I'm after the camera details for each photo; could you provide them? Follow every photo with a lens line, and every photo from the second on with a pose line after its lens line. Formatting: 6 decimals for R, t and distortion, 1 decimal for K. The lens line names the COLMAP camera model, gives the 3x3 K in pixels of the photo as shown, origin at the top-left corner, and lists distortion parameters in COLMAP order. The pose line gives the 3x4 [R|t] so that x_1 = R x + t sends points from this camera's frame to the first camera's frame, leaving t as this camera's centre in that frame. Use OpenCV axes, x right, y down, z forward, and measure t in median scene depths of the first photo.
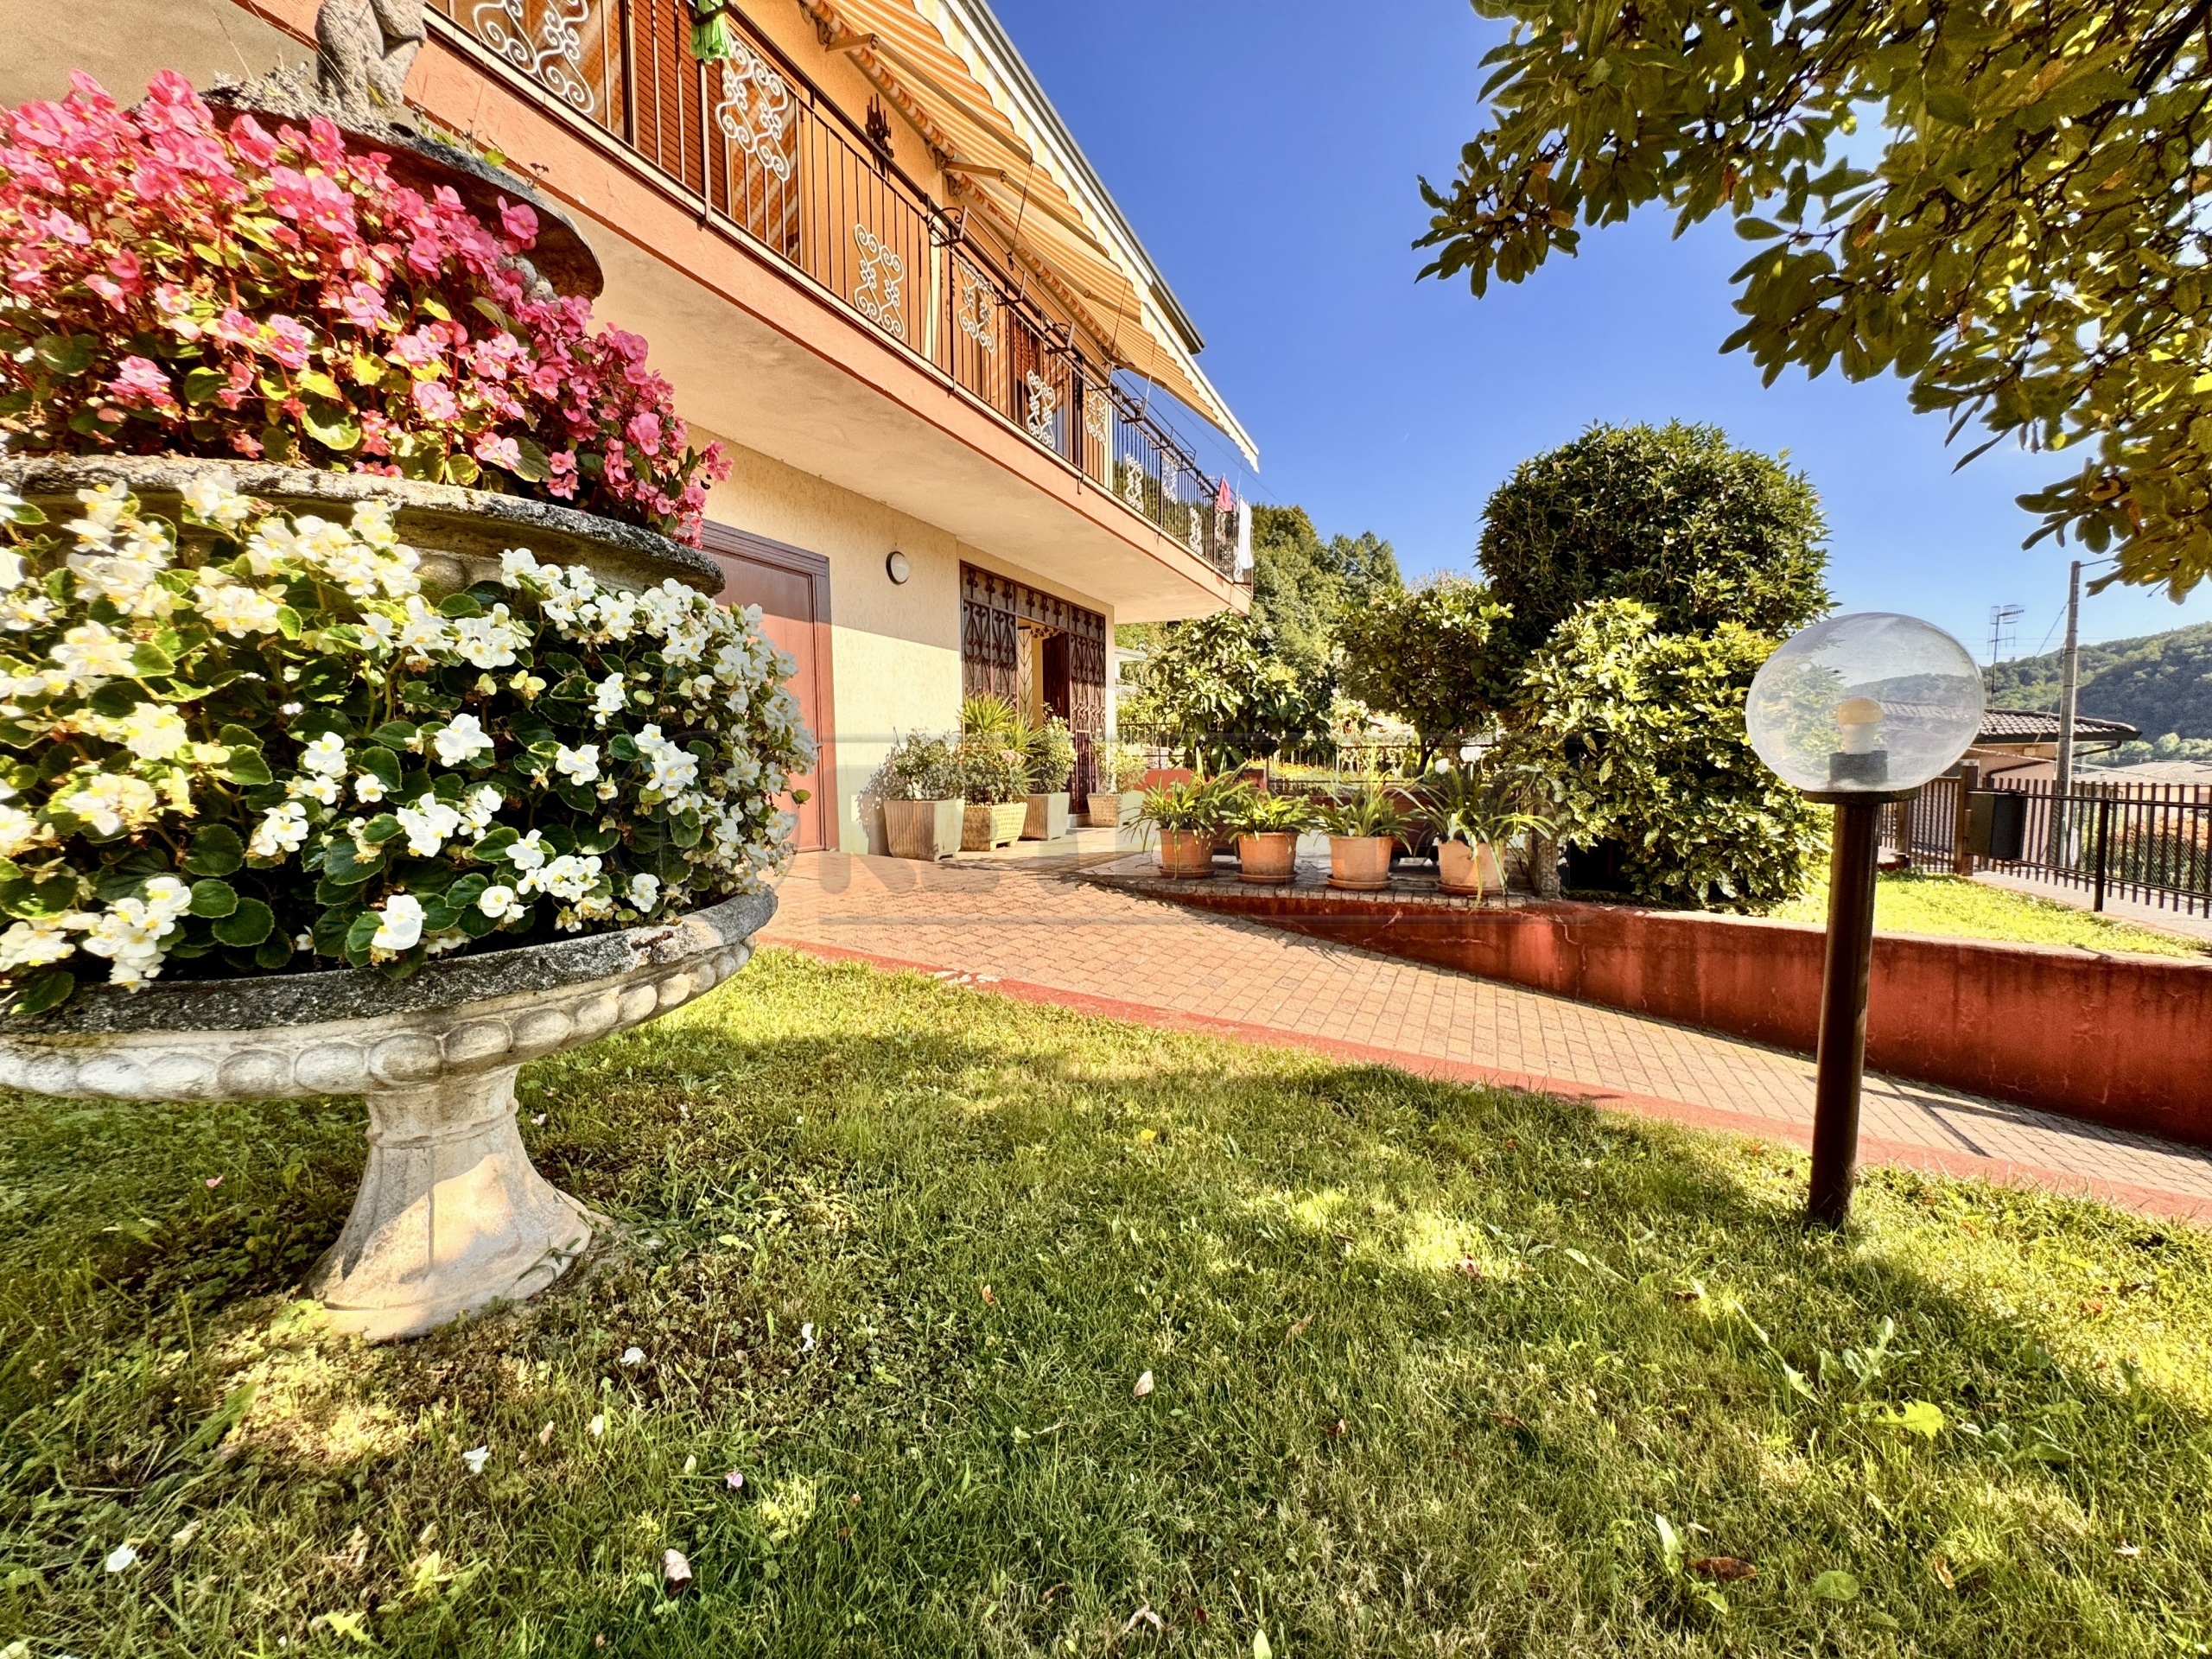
lens RADIAL K [[887.1, 0, 1106.9], [0, 887.1, 830.0], [0, 0, 1]] dist [-0.003038, 0.000016]
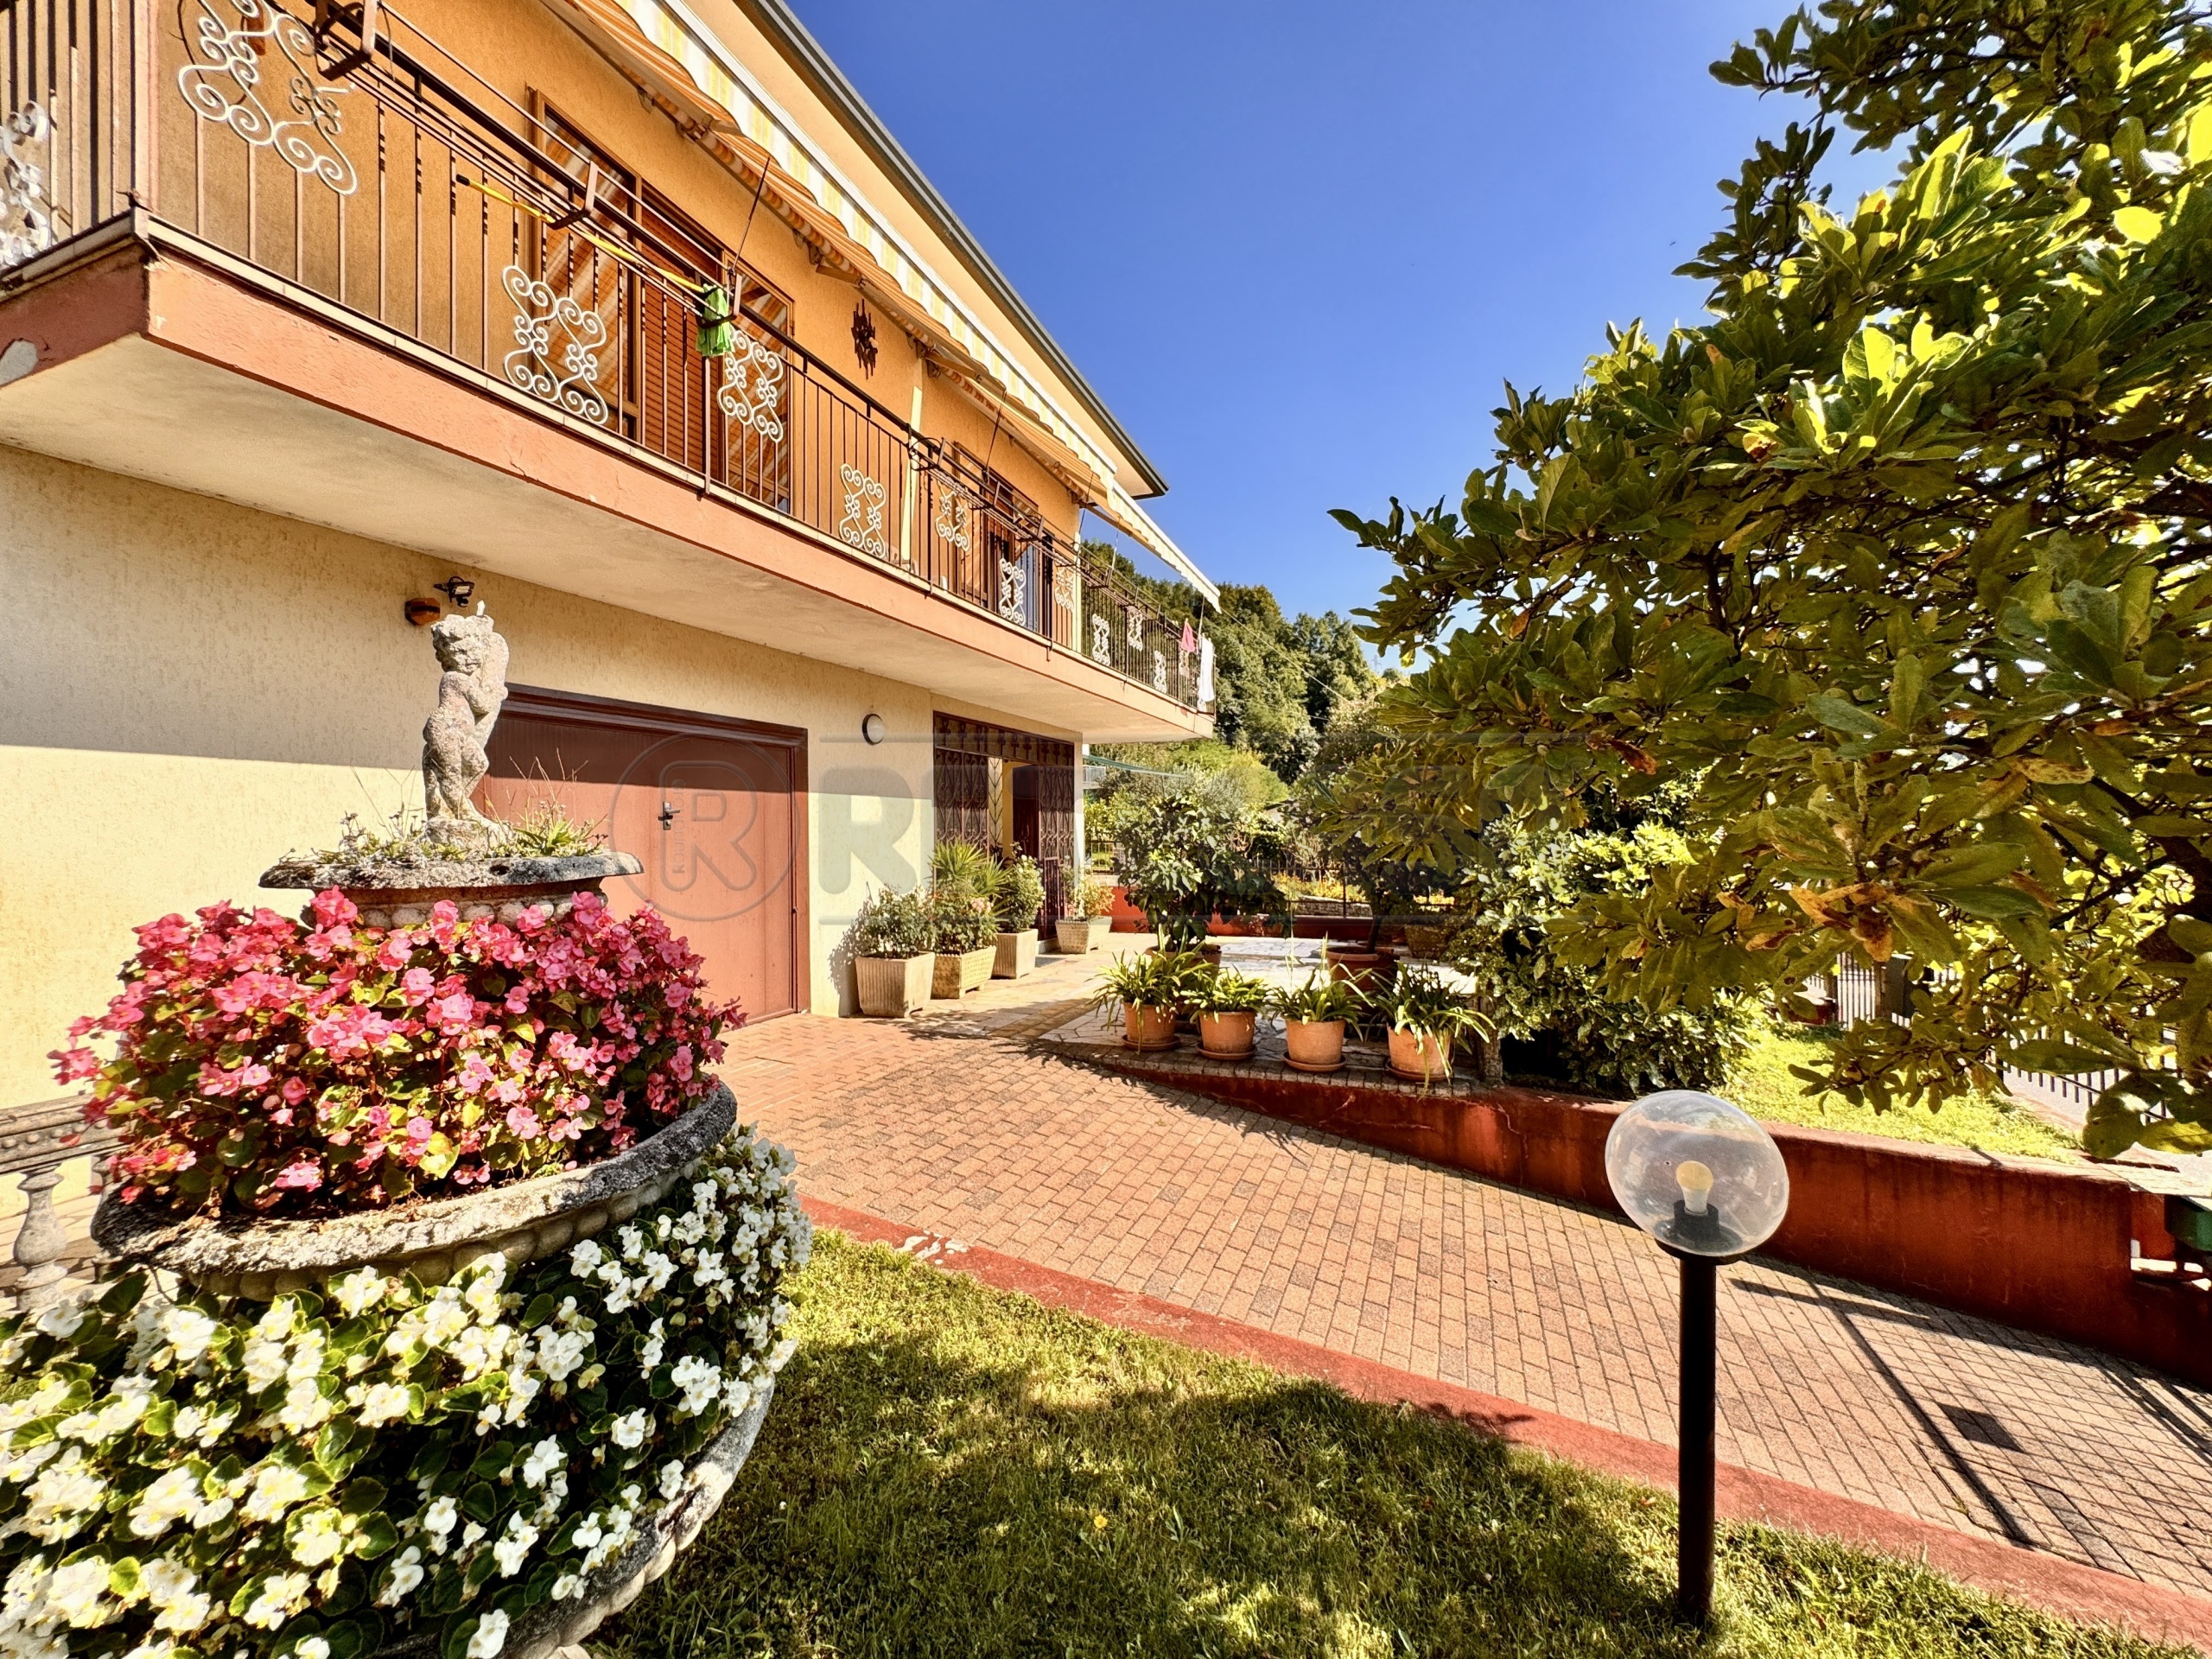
lens RADIAL K [[887.1, 0, 1106.7], [0, 887.1, 829.9], [0, 0, 1]] dist [-0.003038, 0.000016]
pose [[0.999431, 0.002679, 0.033614, 0.005072], [-0.000140, 0.997160, -0.075316, -0.150175], [-0.033720, 0.075269, 0.996593, -0.058436]]
